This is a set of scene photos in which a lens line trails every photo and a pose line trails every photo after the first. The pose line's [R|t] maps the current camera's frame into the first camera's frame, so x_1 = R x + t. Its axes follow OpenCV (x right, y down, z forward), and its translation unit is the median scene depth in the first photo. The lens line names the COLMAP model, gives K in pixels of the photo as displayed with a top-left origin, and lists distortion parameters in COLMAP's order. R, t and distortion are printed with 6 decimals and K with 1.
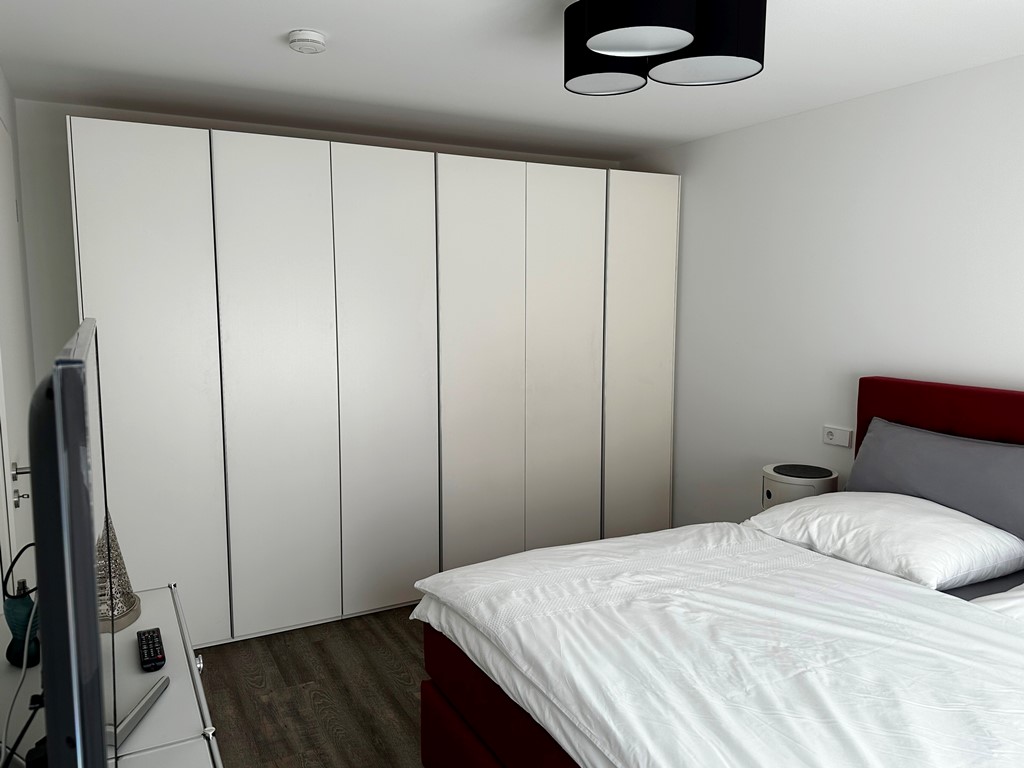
lens RADIAL K [[737.9, 0, 512.0], [0, 737.9, 384.0], [0, 0, 1]] dist [-0.004775, -0.001542]
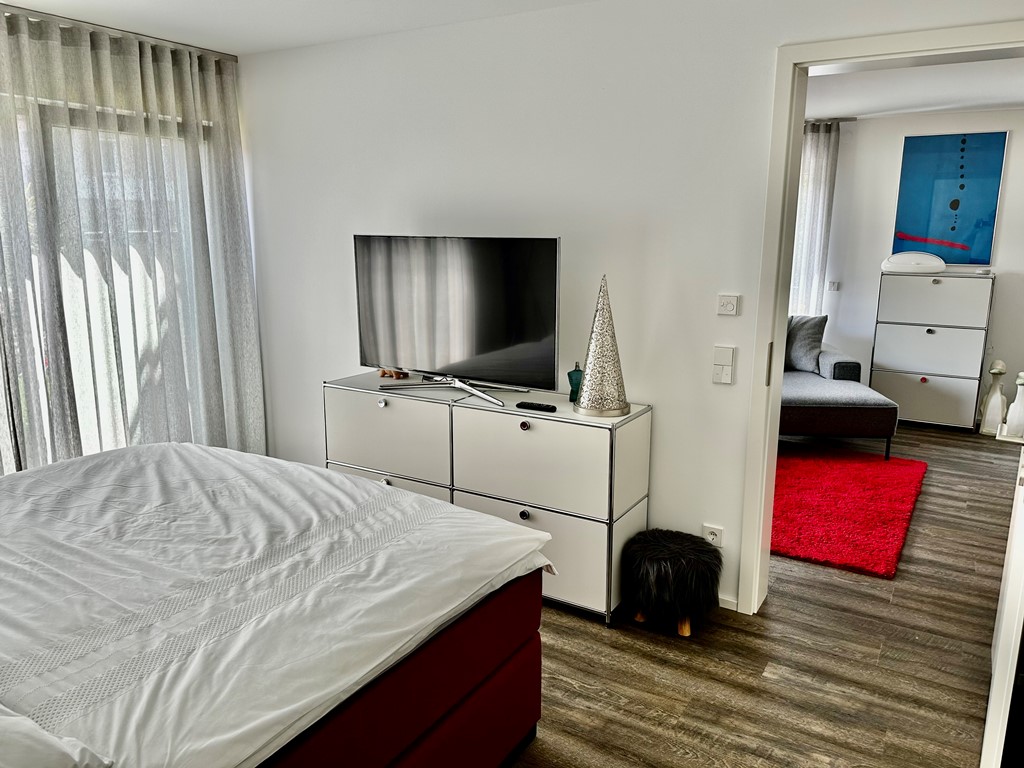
lens RADIAL K [[737.9, 0, 512.0], [0, 737.9, 384.0], [0, 0, 1]] dist [-0.004775, -0.001542]
pose [[-0.865561, 0.097722, -0.491176, 0.374396], [-0.067324, 0.949169, 0.307482, -0.205218], [0.496257, 0.299212, -0.814985, 1.816224]]
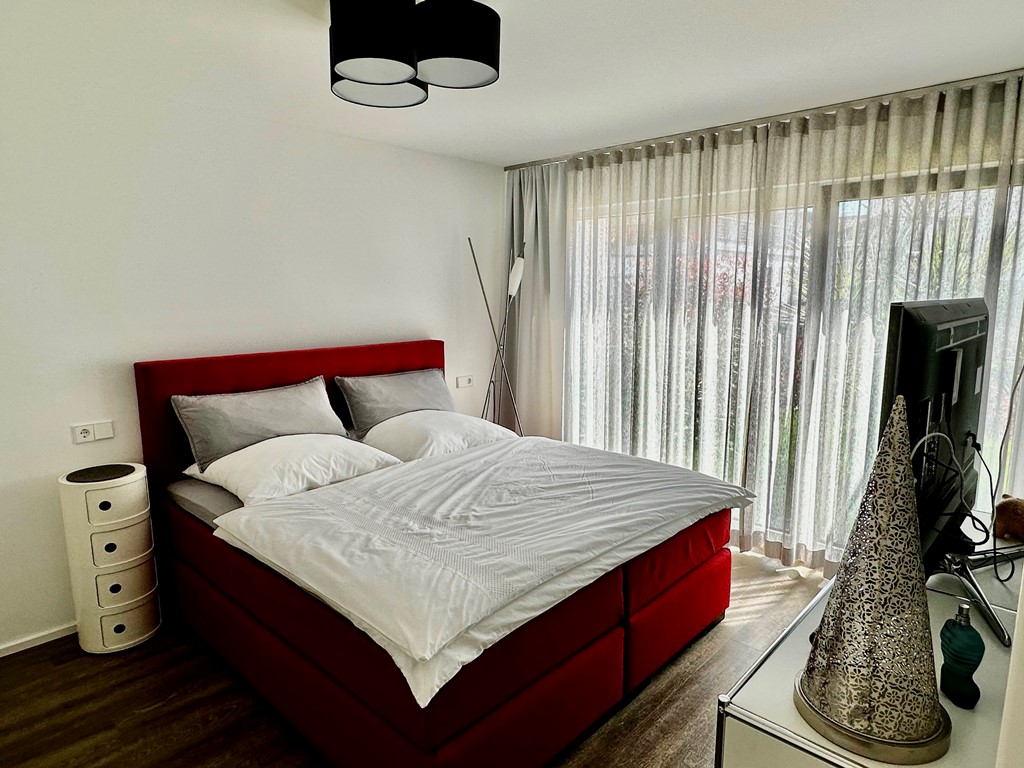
lens RADIAL K [[616.0, 0, 512.0], [0, 616.0, 384.0], [0, 0, 1]] dist [0.002956, 0.000226]
pose [[-0.315630, -0.146722, 0.937470, -0.783372], [0.117399, 0.974344, 0.192020, -0.131421], [-0.941592, 0.170665, -0.290307, 1.149297]]
